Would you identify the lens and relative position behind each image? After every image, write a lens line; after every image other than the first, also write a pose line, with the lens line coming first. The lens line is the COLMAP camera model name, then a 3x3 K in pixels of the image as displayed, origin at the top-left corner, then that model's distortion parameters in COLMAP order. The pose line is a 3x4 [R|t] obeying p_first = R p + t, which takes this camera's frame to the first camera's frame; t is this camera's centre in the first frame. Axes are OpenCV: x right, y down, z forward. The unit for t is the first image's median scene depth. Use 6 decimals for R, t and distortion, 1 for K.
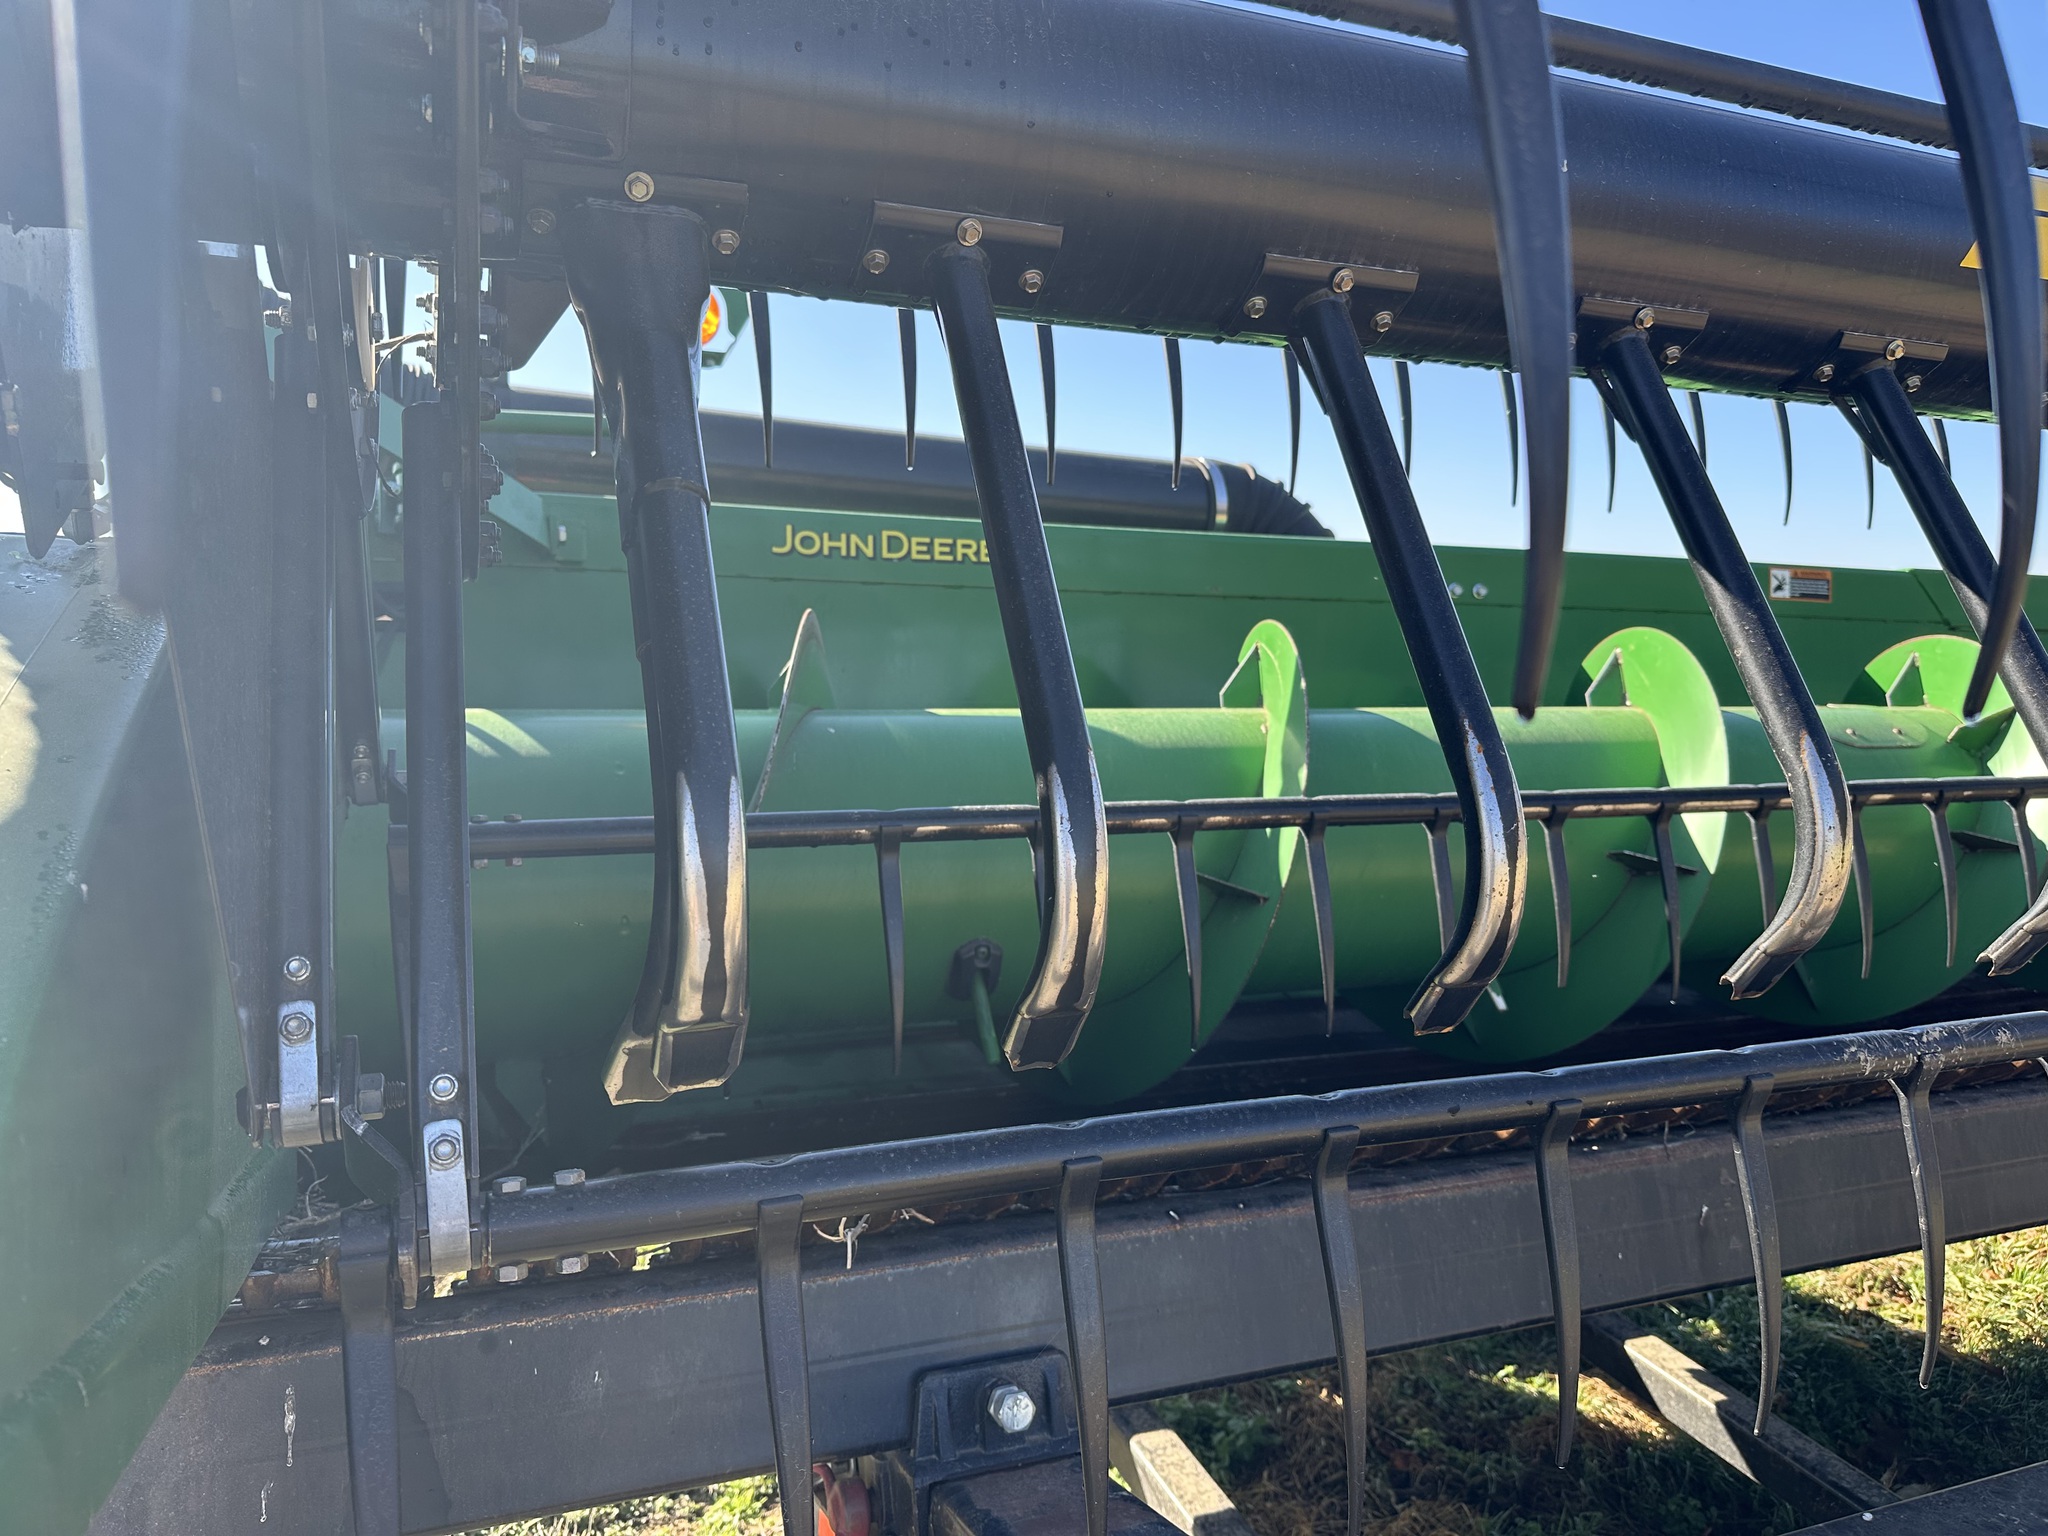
lens RADIAL K [[1445.7, 0, 1024.0], [0, 1445.7, 768.0], [0, 0, 1]] dist [0.106604, -0.165923]
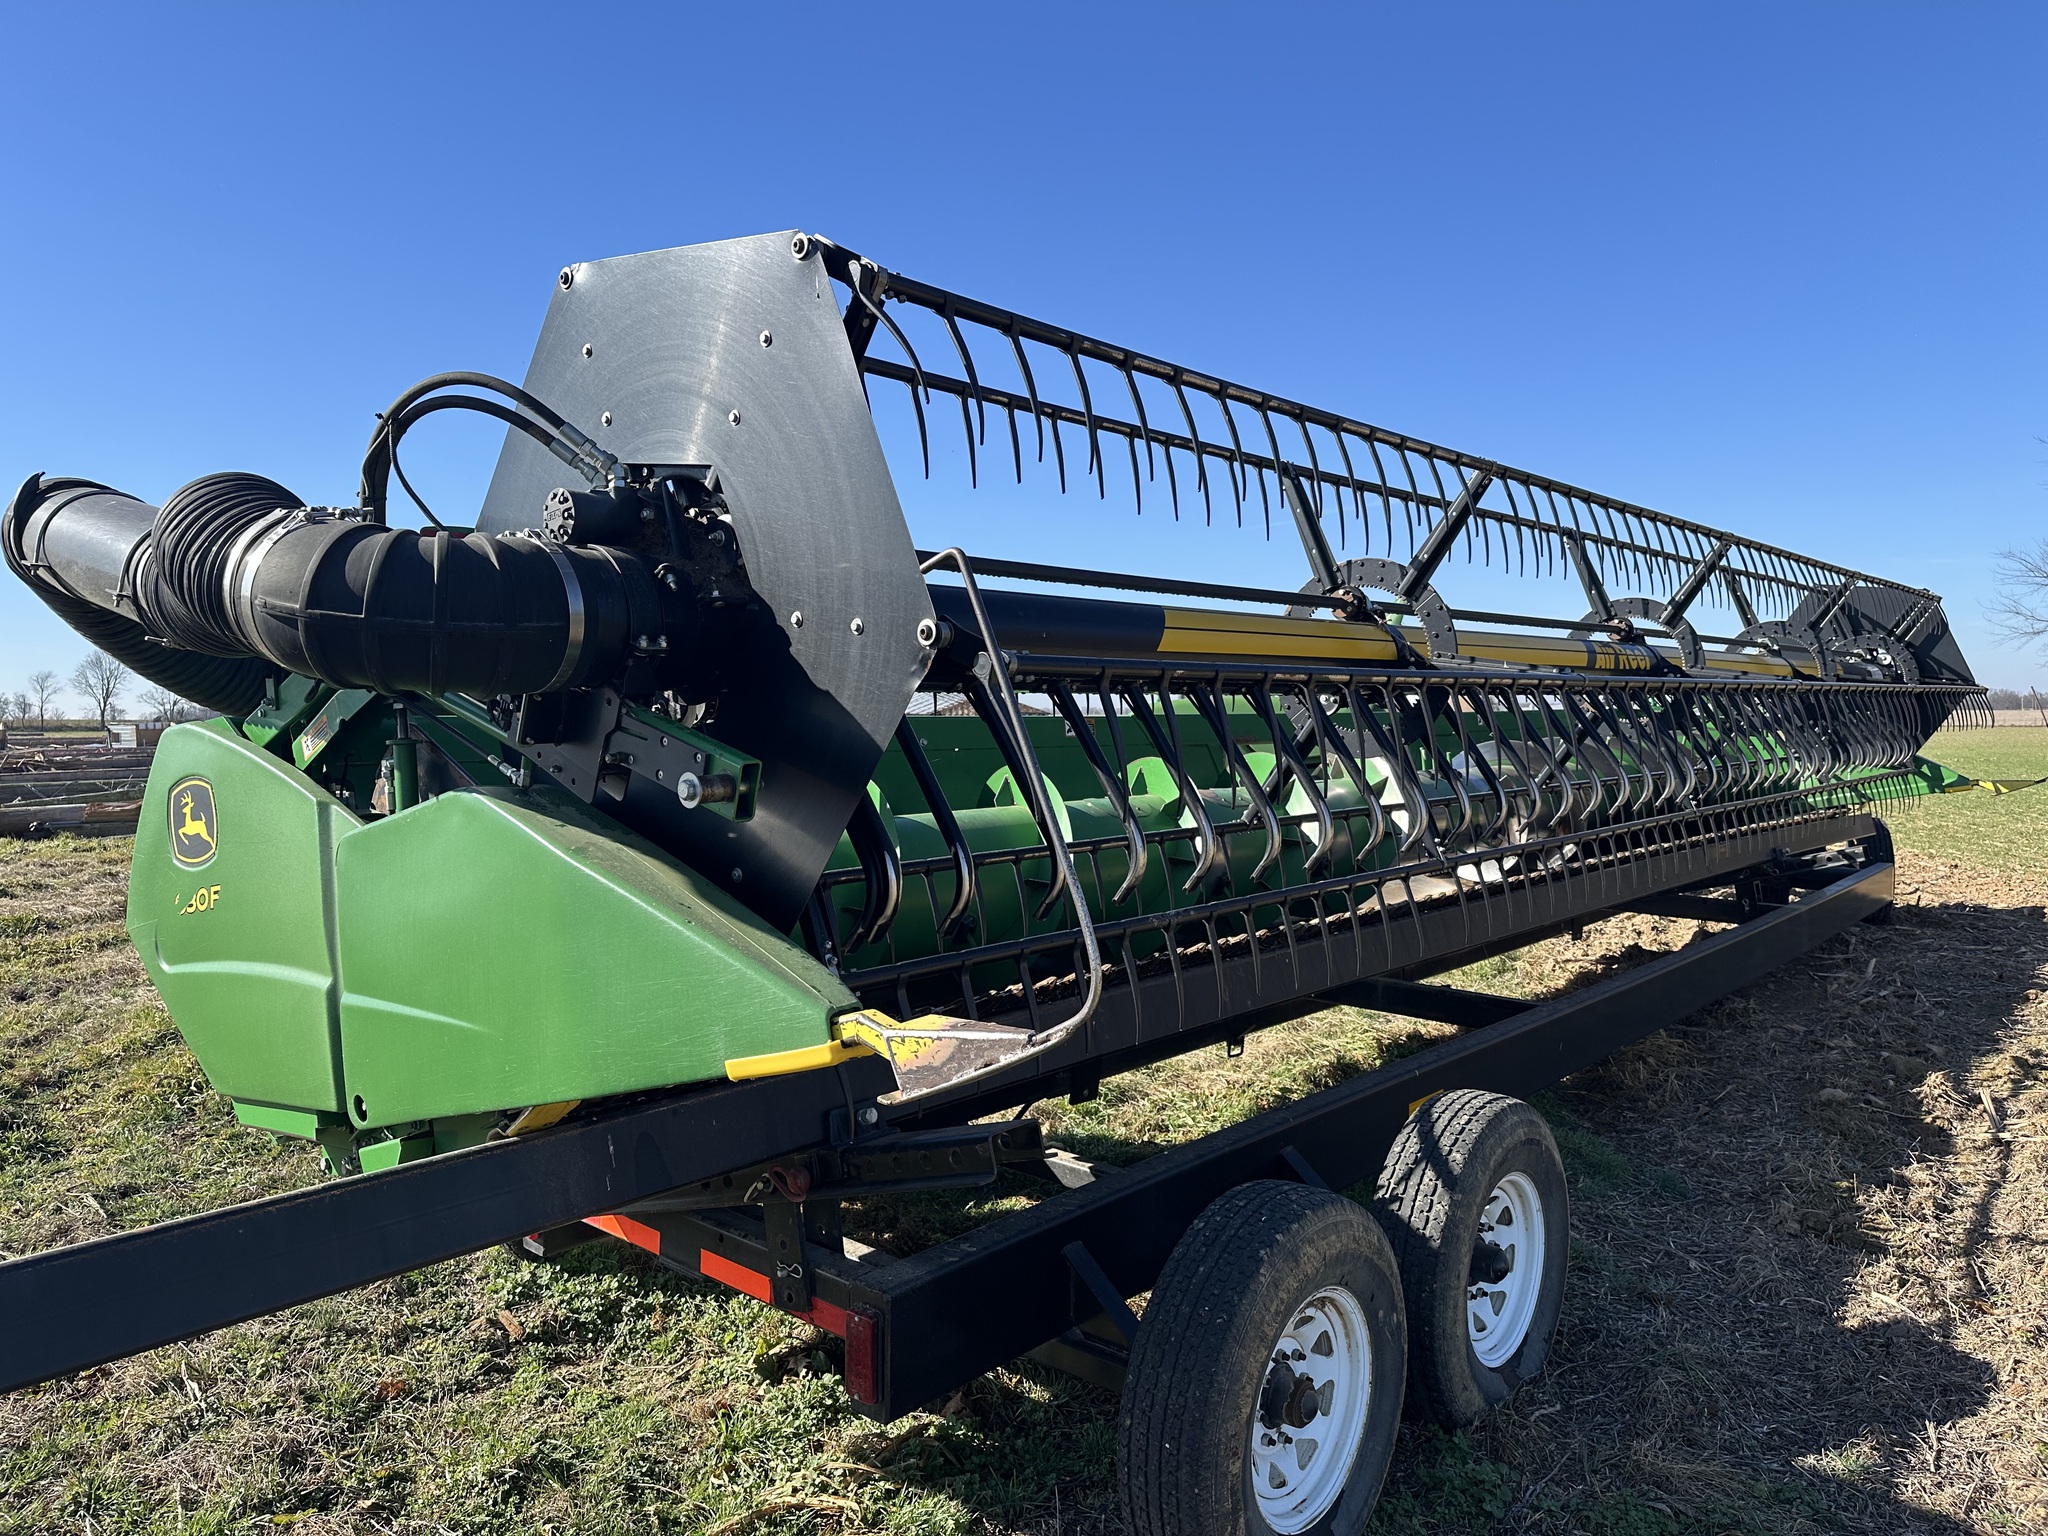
lens RADIAL K [[1558.5, 0, 1052.5], [0, 1558.5, 823.3], [0, 0, 1]] dist [0.052882, -0.149044]
pose [[0.874011, -0.073184, 0.480363, -0.695702], [0.087342, 0.996153, -0.007153, -0.001411], [-0.477991, 0.048208, 0.877041, -1.054969]]
